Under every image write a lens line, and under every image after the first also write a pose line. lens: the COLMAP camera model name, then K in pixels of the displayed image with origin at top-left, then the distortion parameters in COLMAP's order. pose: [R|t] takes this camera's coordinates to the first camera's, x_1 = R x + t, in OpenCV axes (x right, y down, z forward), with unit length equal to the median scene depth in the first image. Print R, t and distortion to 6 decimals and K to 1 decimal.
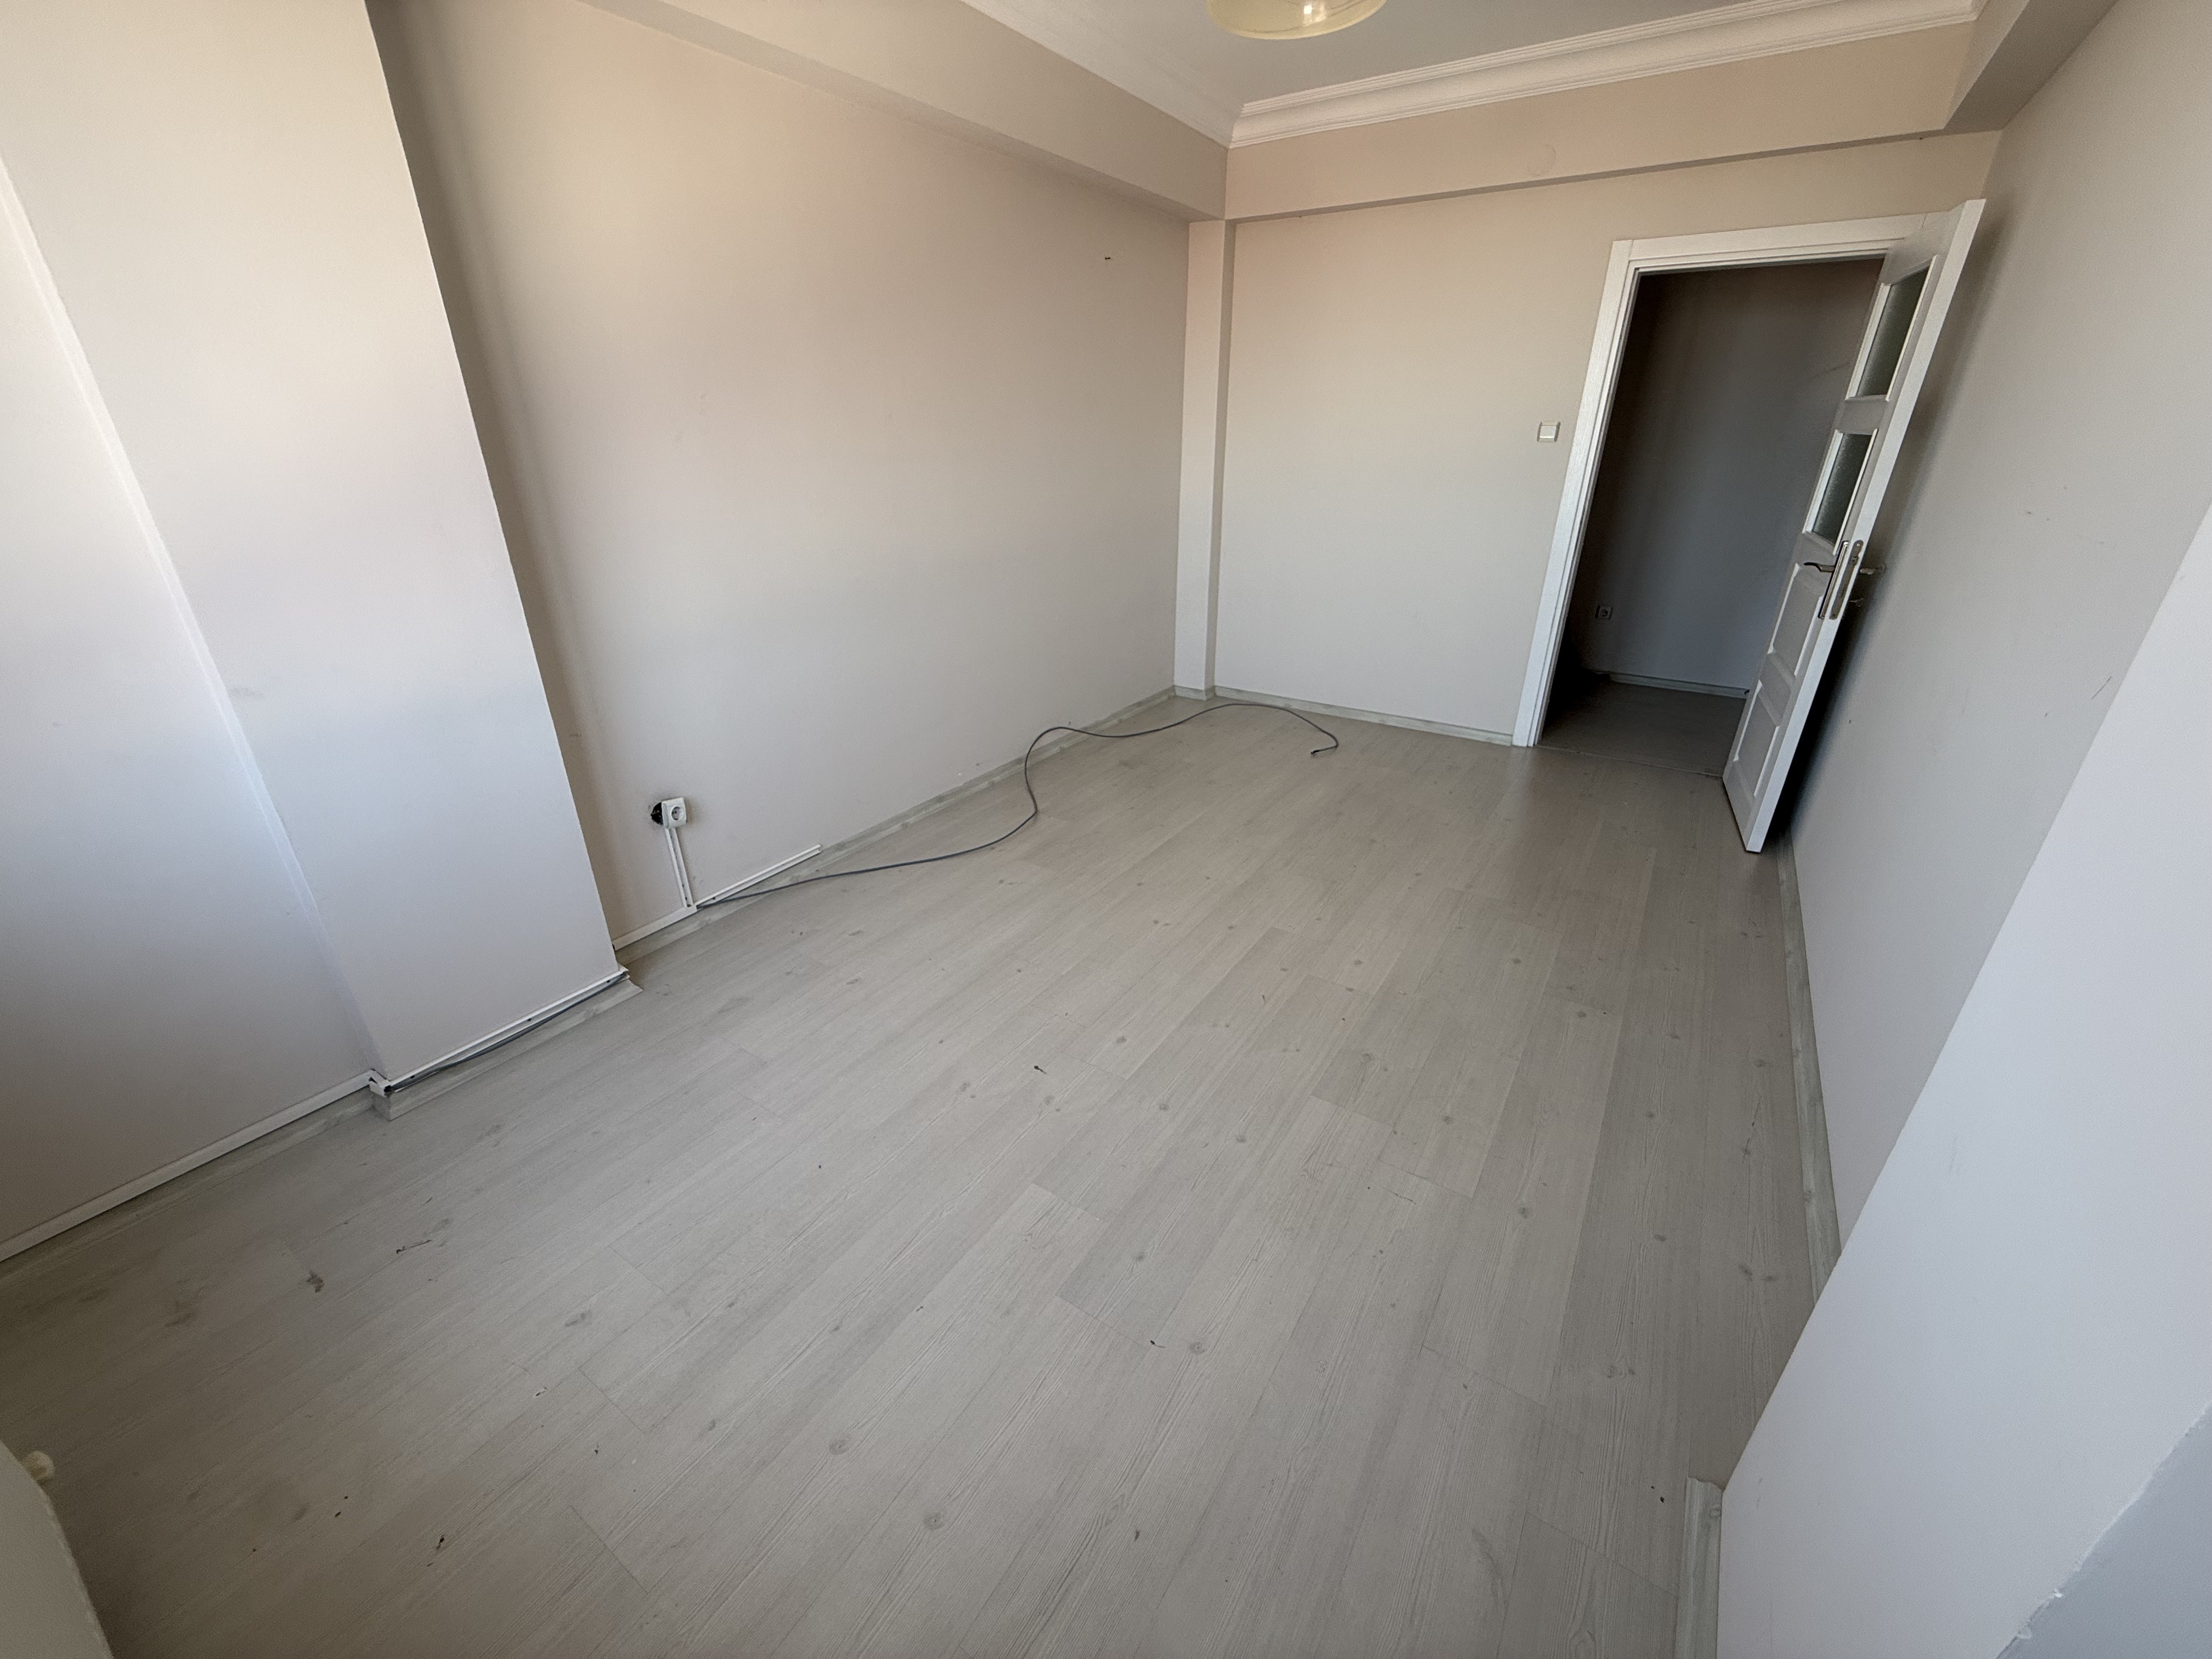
lens RADIAL K [[881.1, 0, 1108.1], [0, 881.1, 832.6], [0, 0, 1]] dist [0.001543, 0.000110]
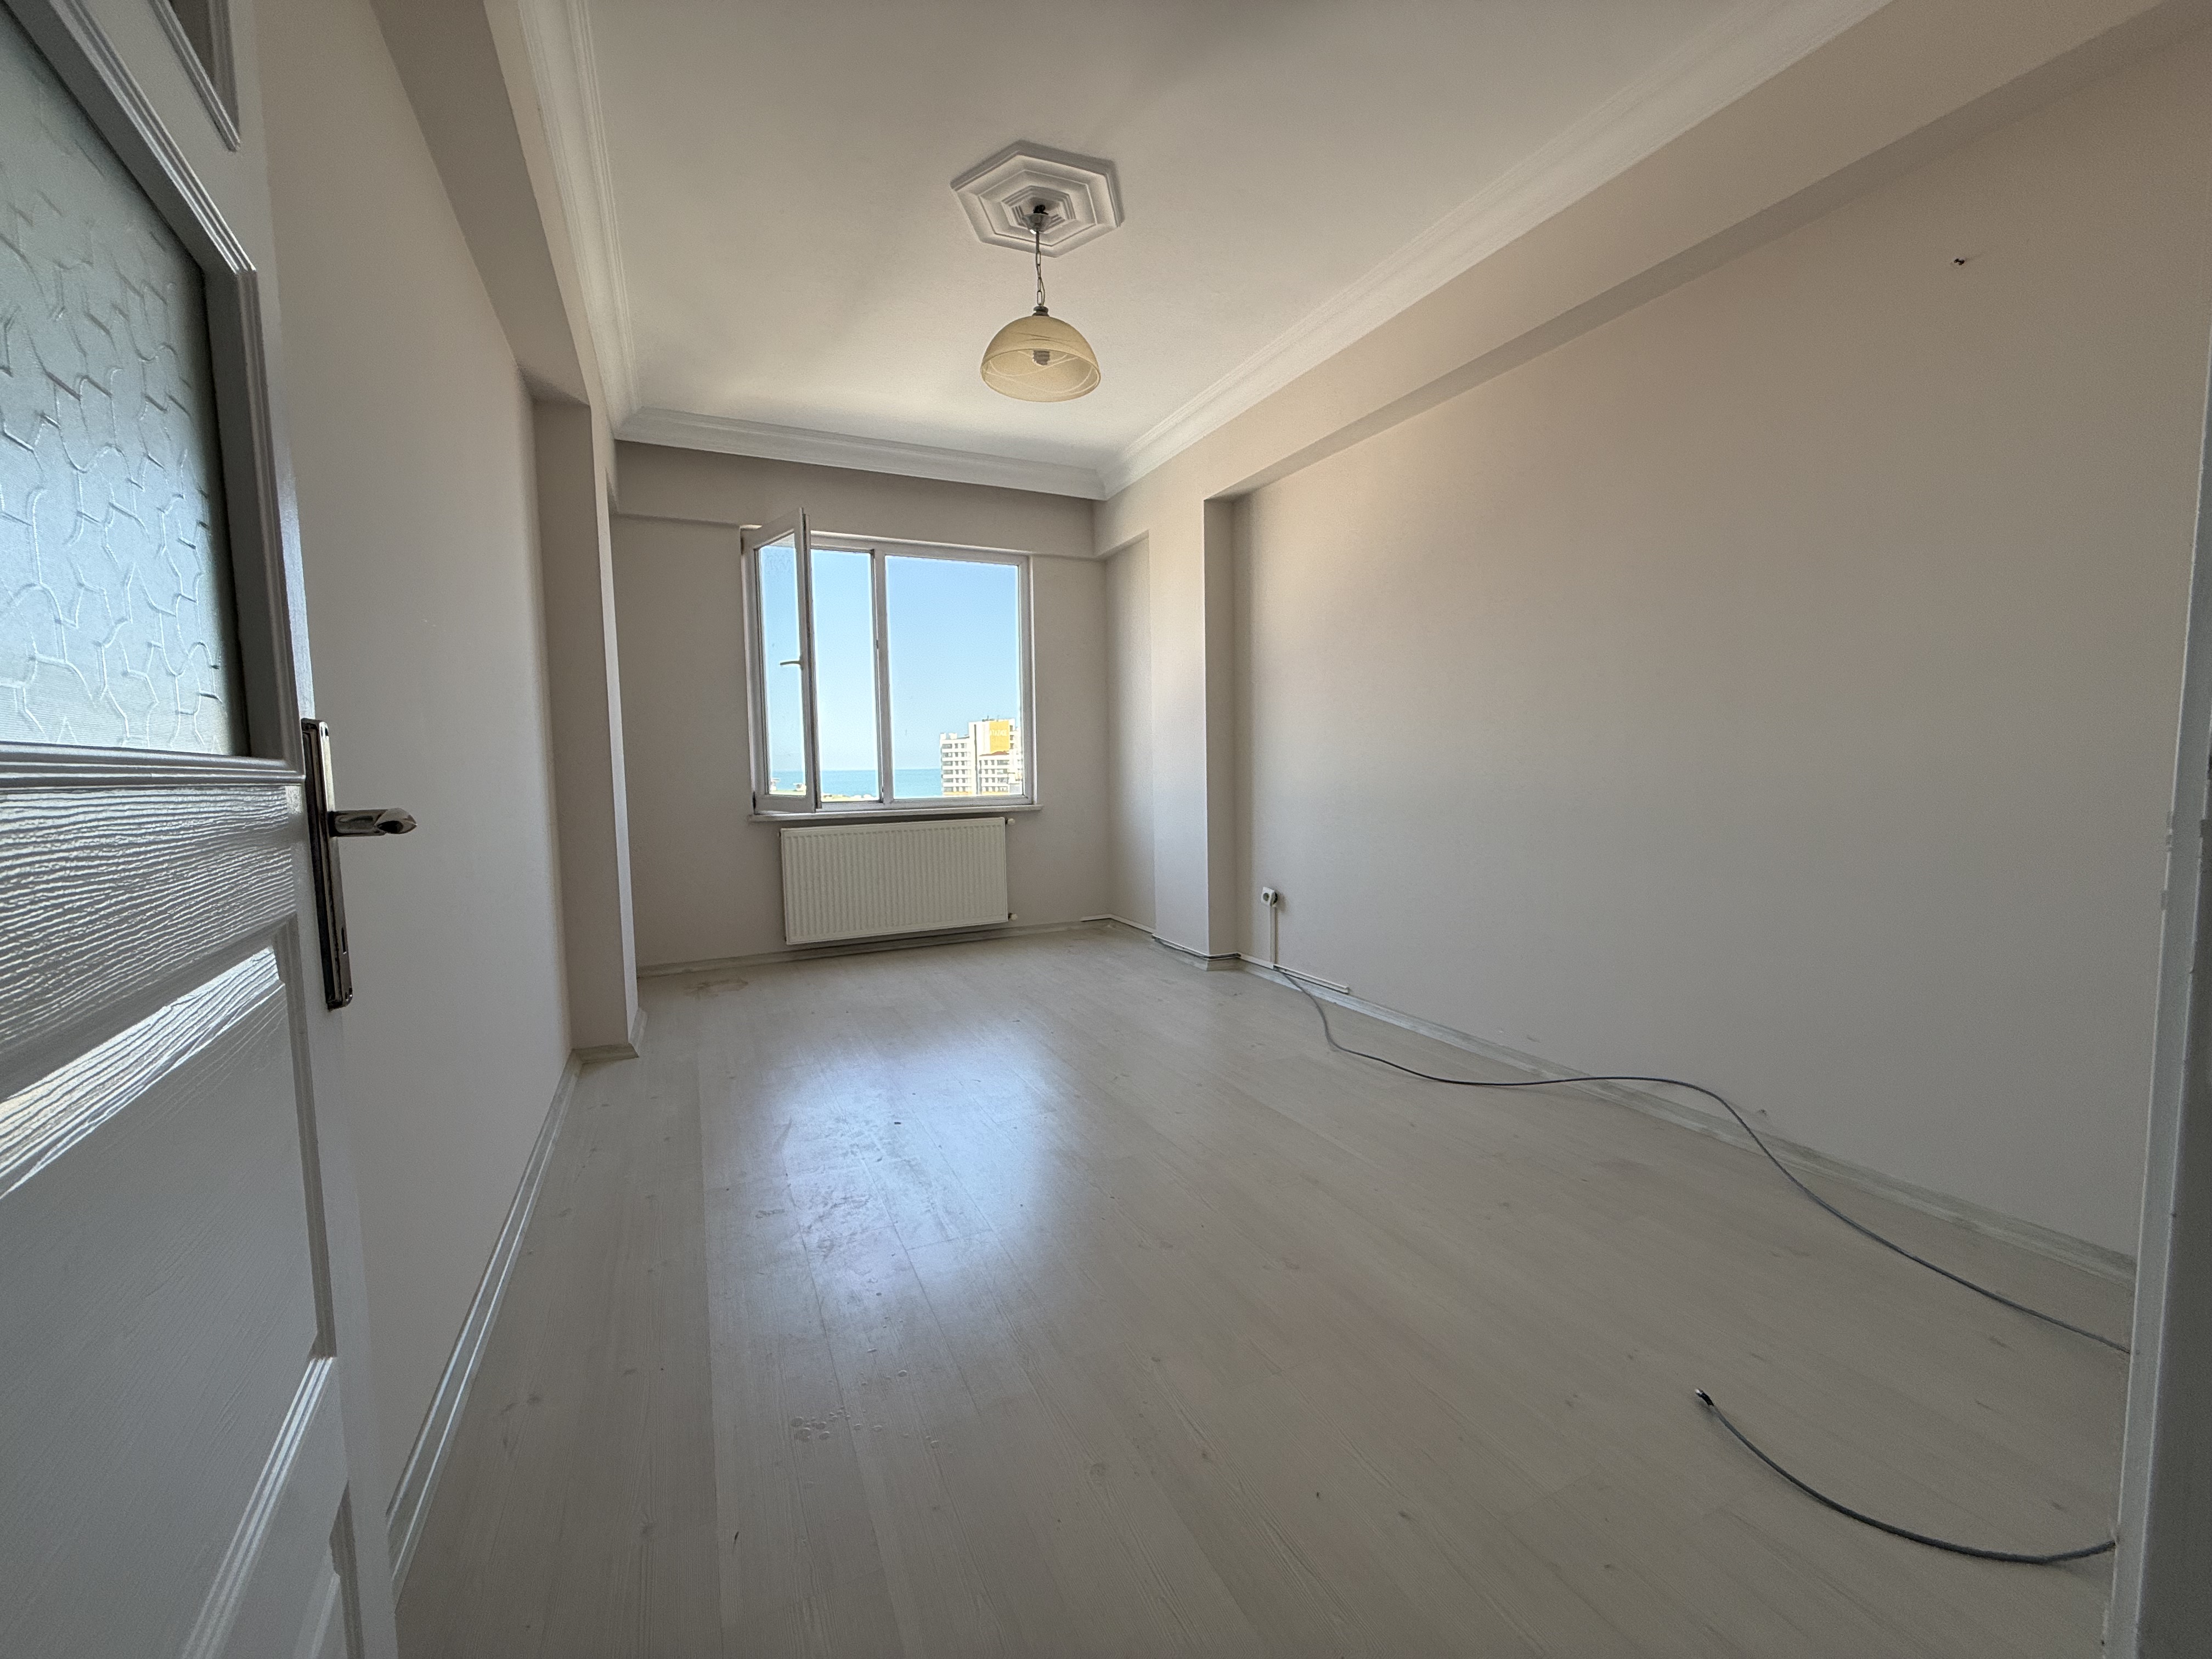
lens RADIAL K [[881.1, 0, 1108.1], [0, 881.1, 832.6], [0, 0, 1]] dist [0.001543, 0.000110]
pose [[-0.521751, 0.077658, -0.849556, 0.632392], [-0.342444, 0.893030, 0.291942, -0.309310], [0.781350, 0.443246, -0.439346, 0.886274]]
